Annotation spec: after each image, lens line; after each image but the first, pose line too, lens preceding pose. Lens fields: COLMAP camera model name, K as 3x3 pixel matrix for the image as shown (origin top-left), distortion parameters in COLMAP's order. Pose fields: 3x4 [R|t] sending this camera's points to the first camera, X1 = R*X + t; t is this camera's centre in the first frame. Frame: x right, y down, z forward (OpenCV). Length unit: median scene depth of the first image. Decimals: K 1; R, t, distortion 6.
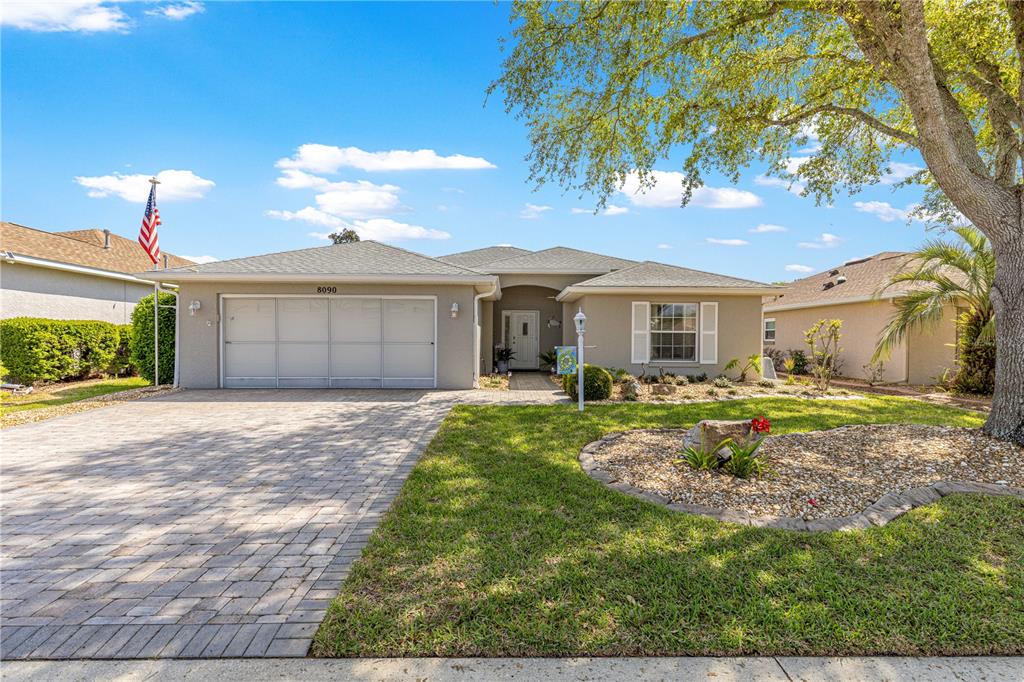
lens RADIAL K [[460.4, 0, 516.0], [0, 460.4, 343.2], [0, 0, 1]] dist [0.002831, -0.000137]
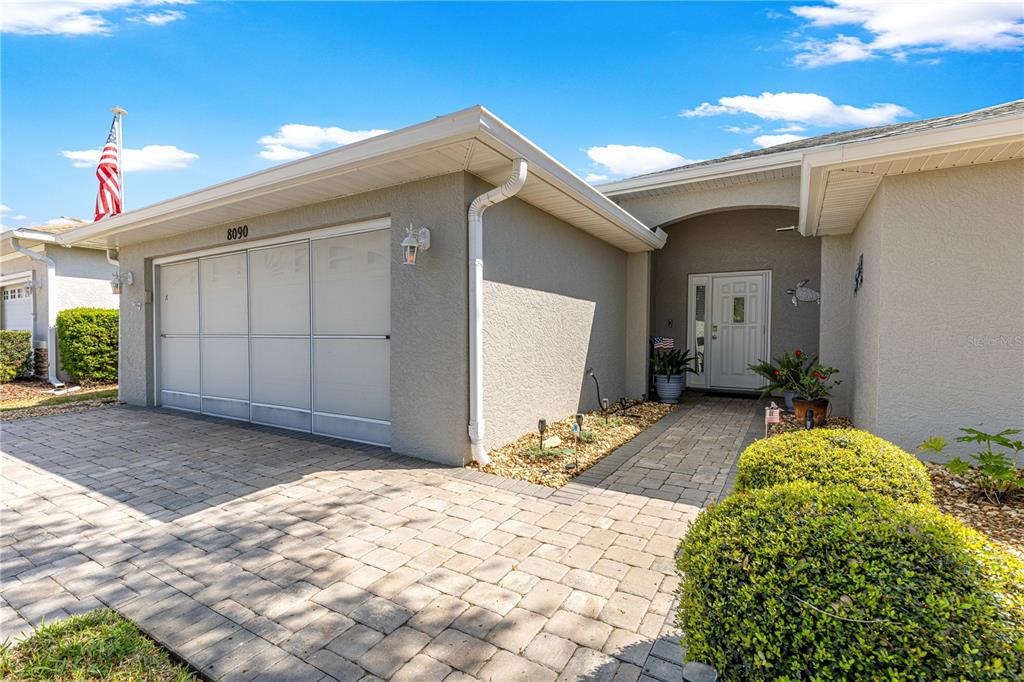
lens RADIAL K [[460.4, 0, 517.8], [0, 460.4, 341.5], [0, 0, 1]] dist [0.002831, -0.000137]
pose [[0.849819, 0.005167, -0.527049, 0.120516], [-0.002797, 0.999982, 0.005294, 0.001996], [0.527067, -0.003024, 0.849819, 0.678038]]
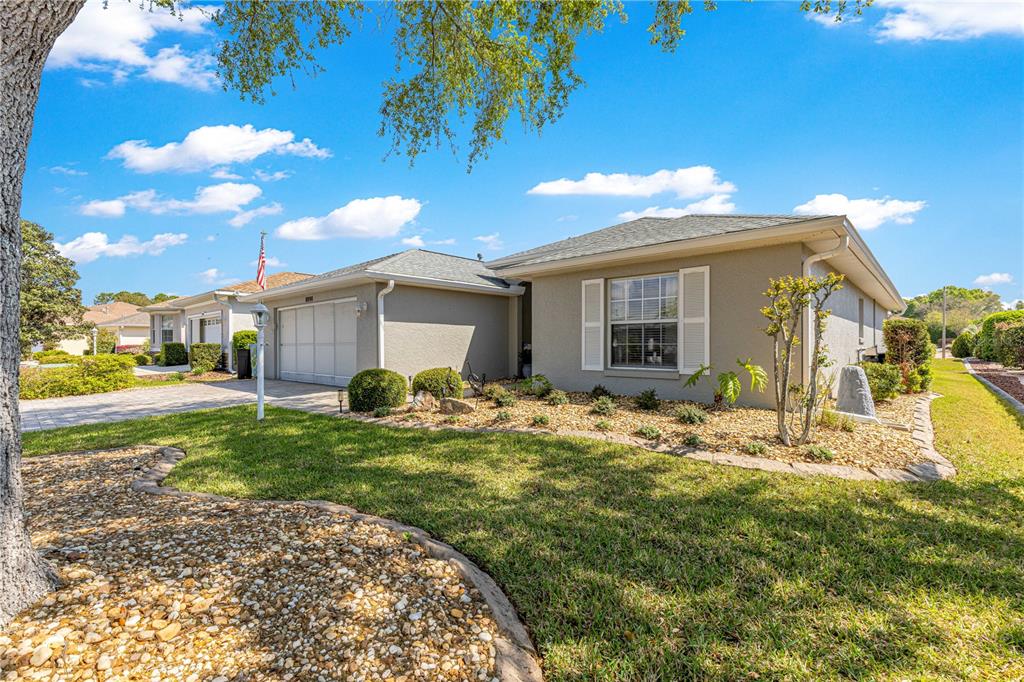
lens RADIAL K [[460.4, 0, 508.2], [0, 460.4, 346.2], [0, 0, 1]] dist [0.002831, -0.000137]
pose [[0.718628, -0.007890, -0.695350, 0.724097], [-0.002013, 0.999908, -0.013427, 0.018551], [0.695392, 0.011049, 0.718546, 0.474429]]
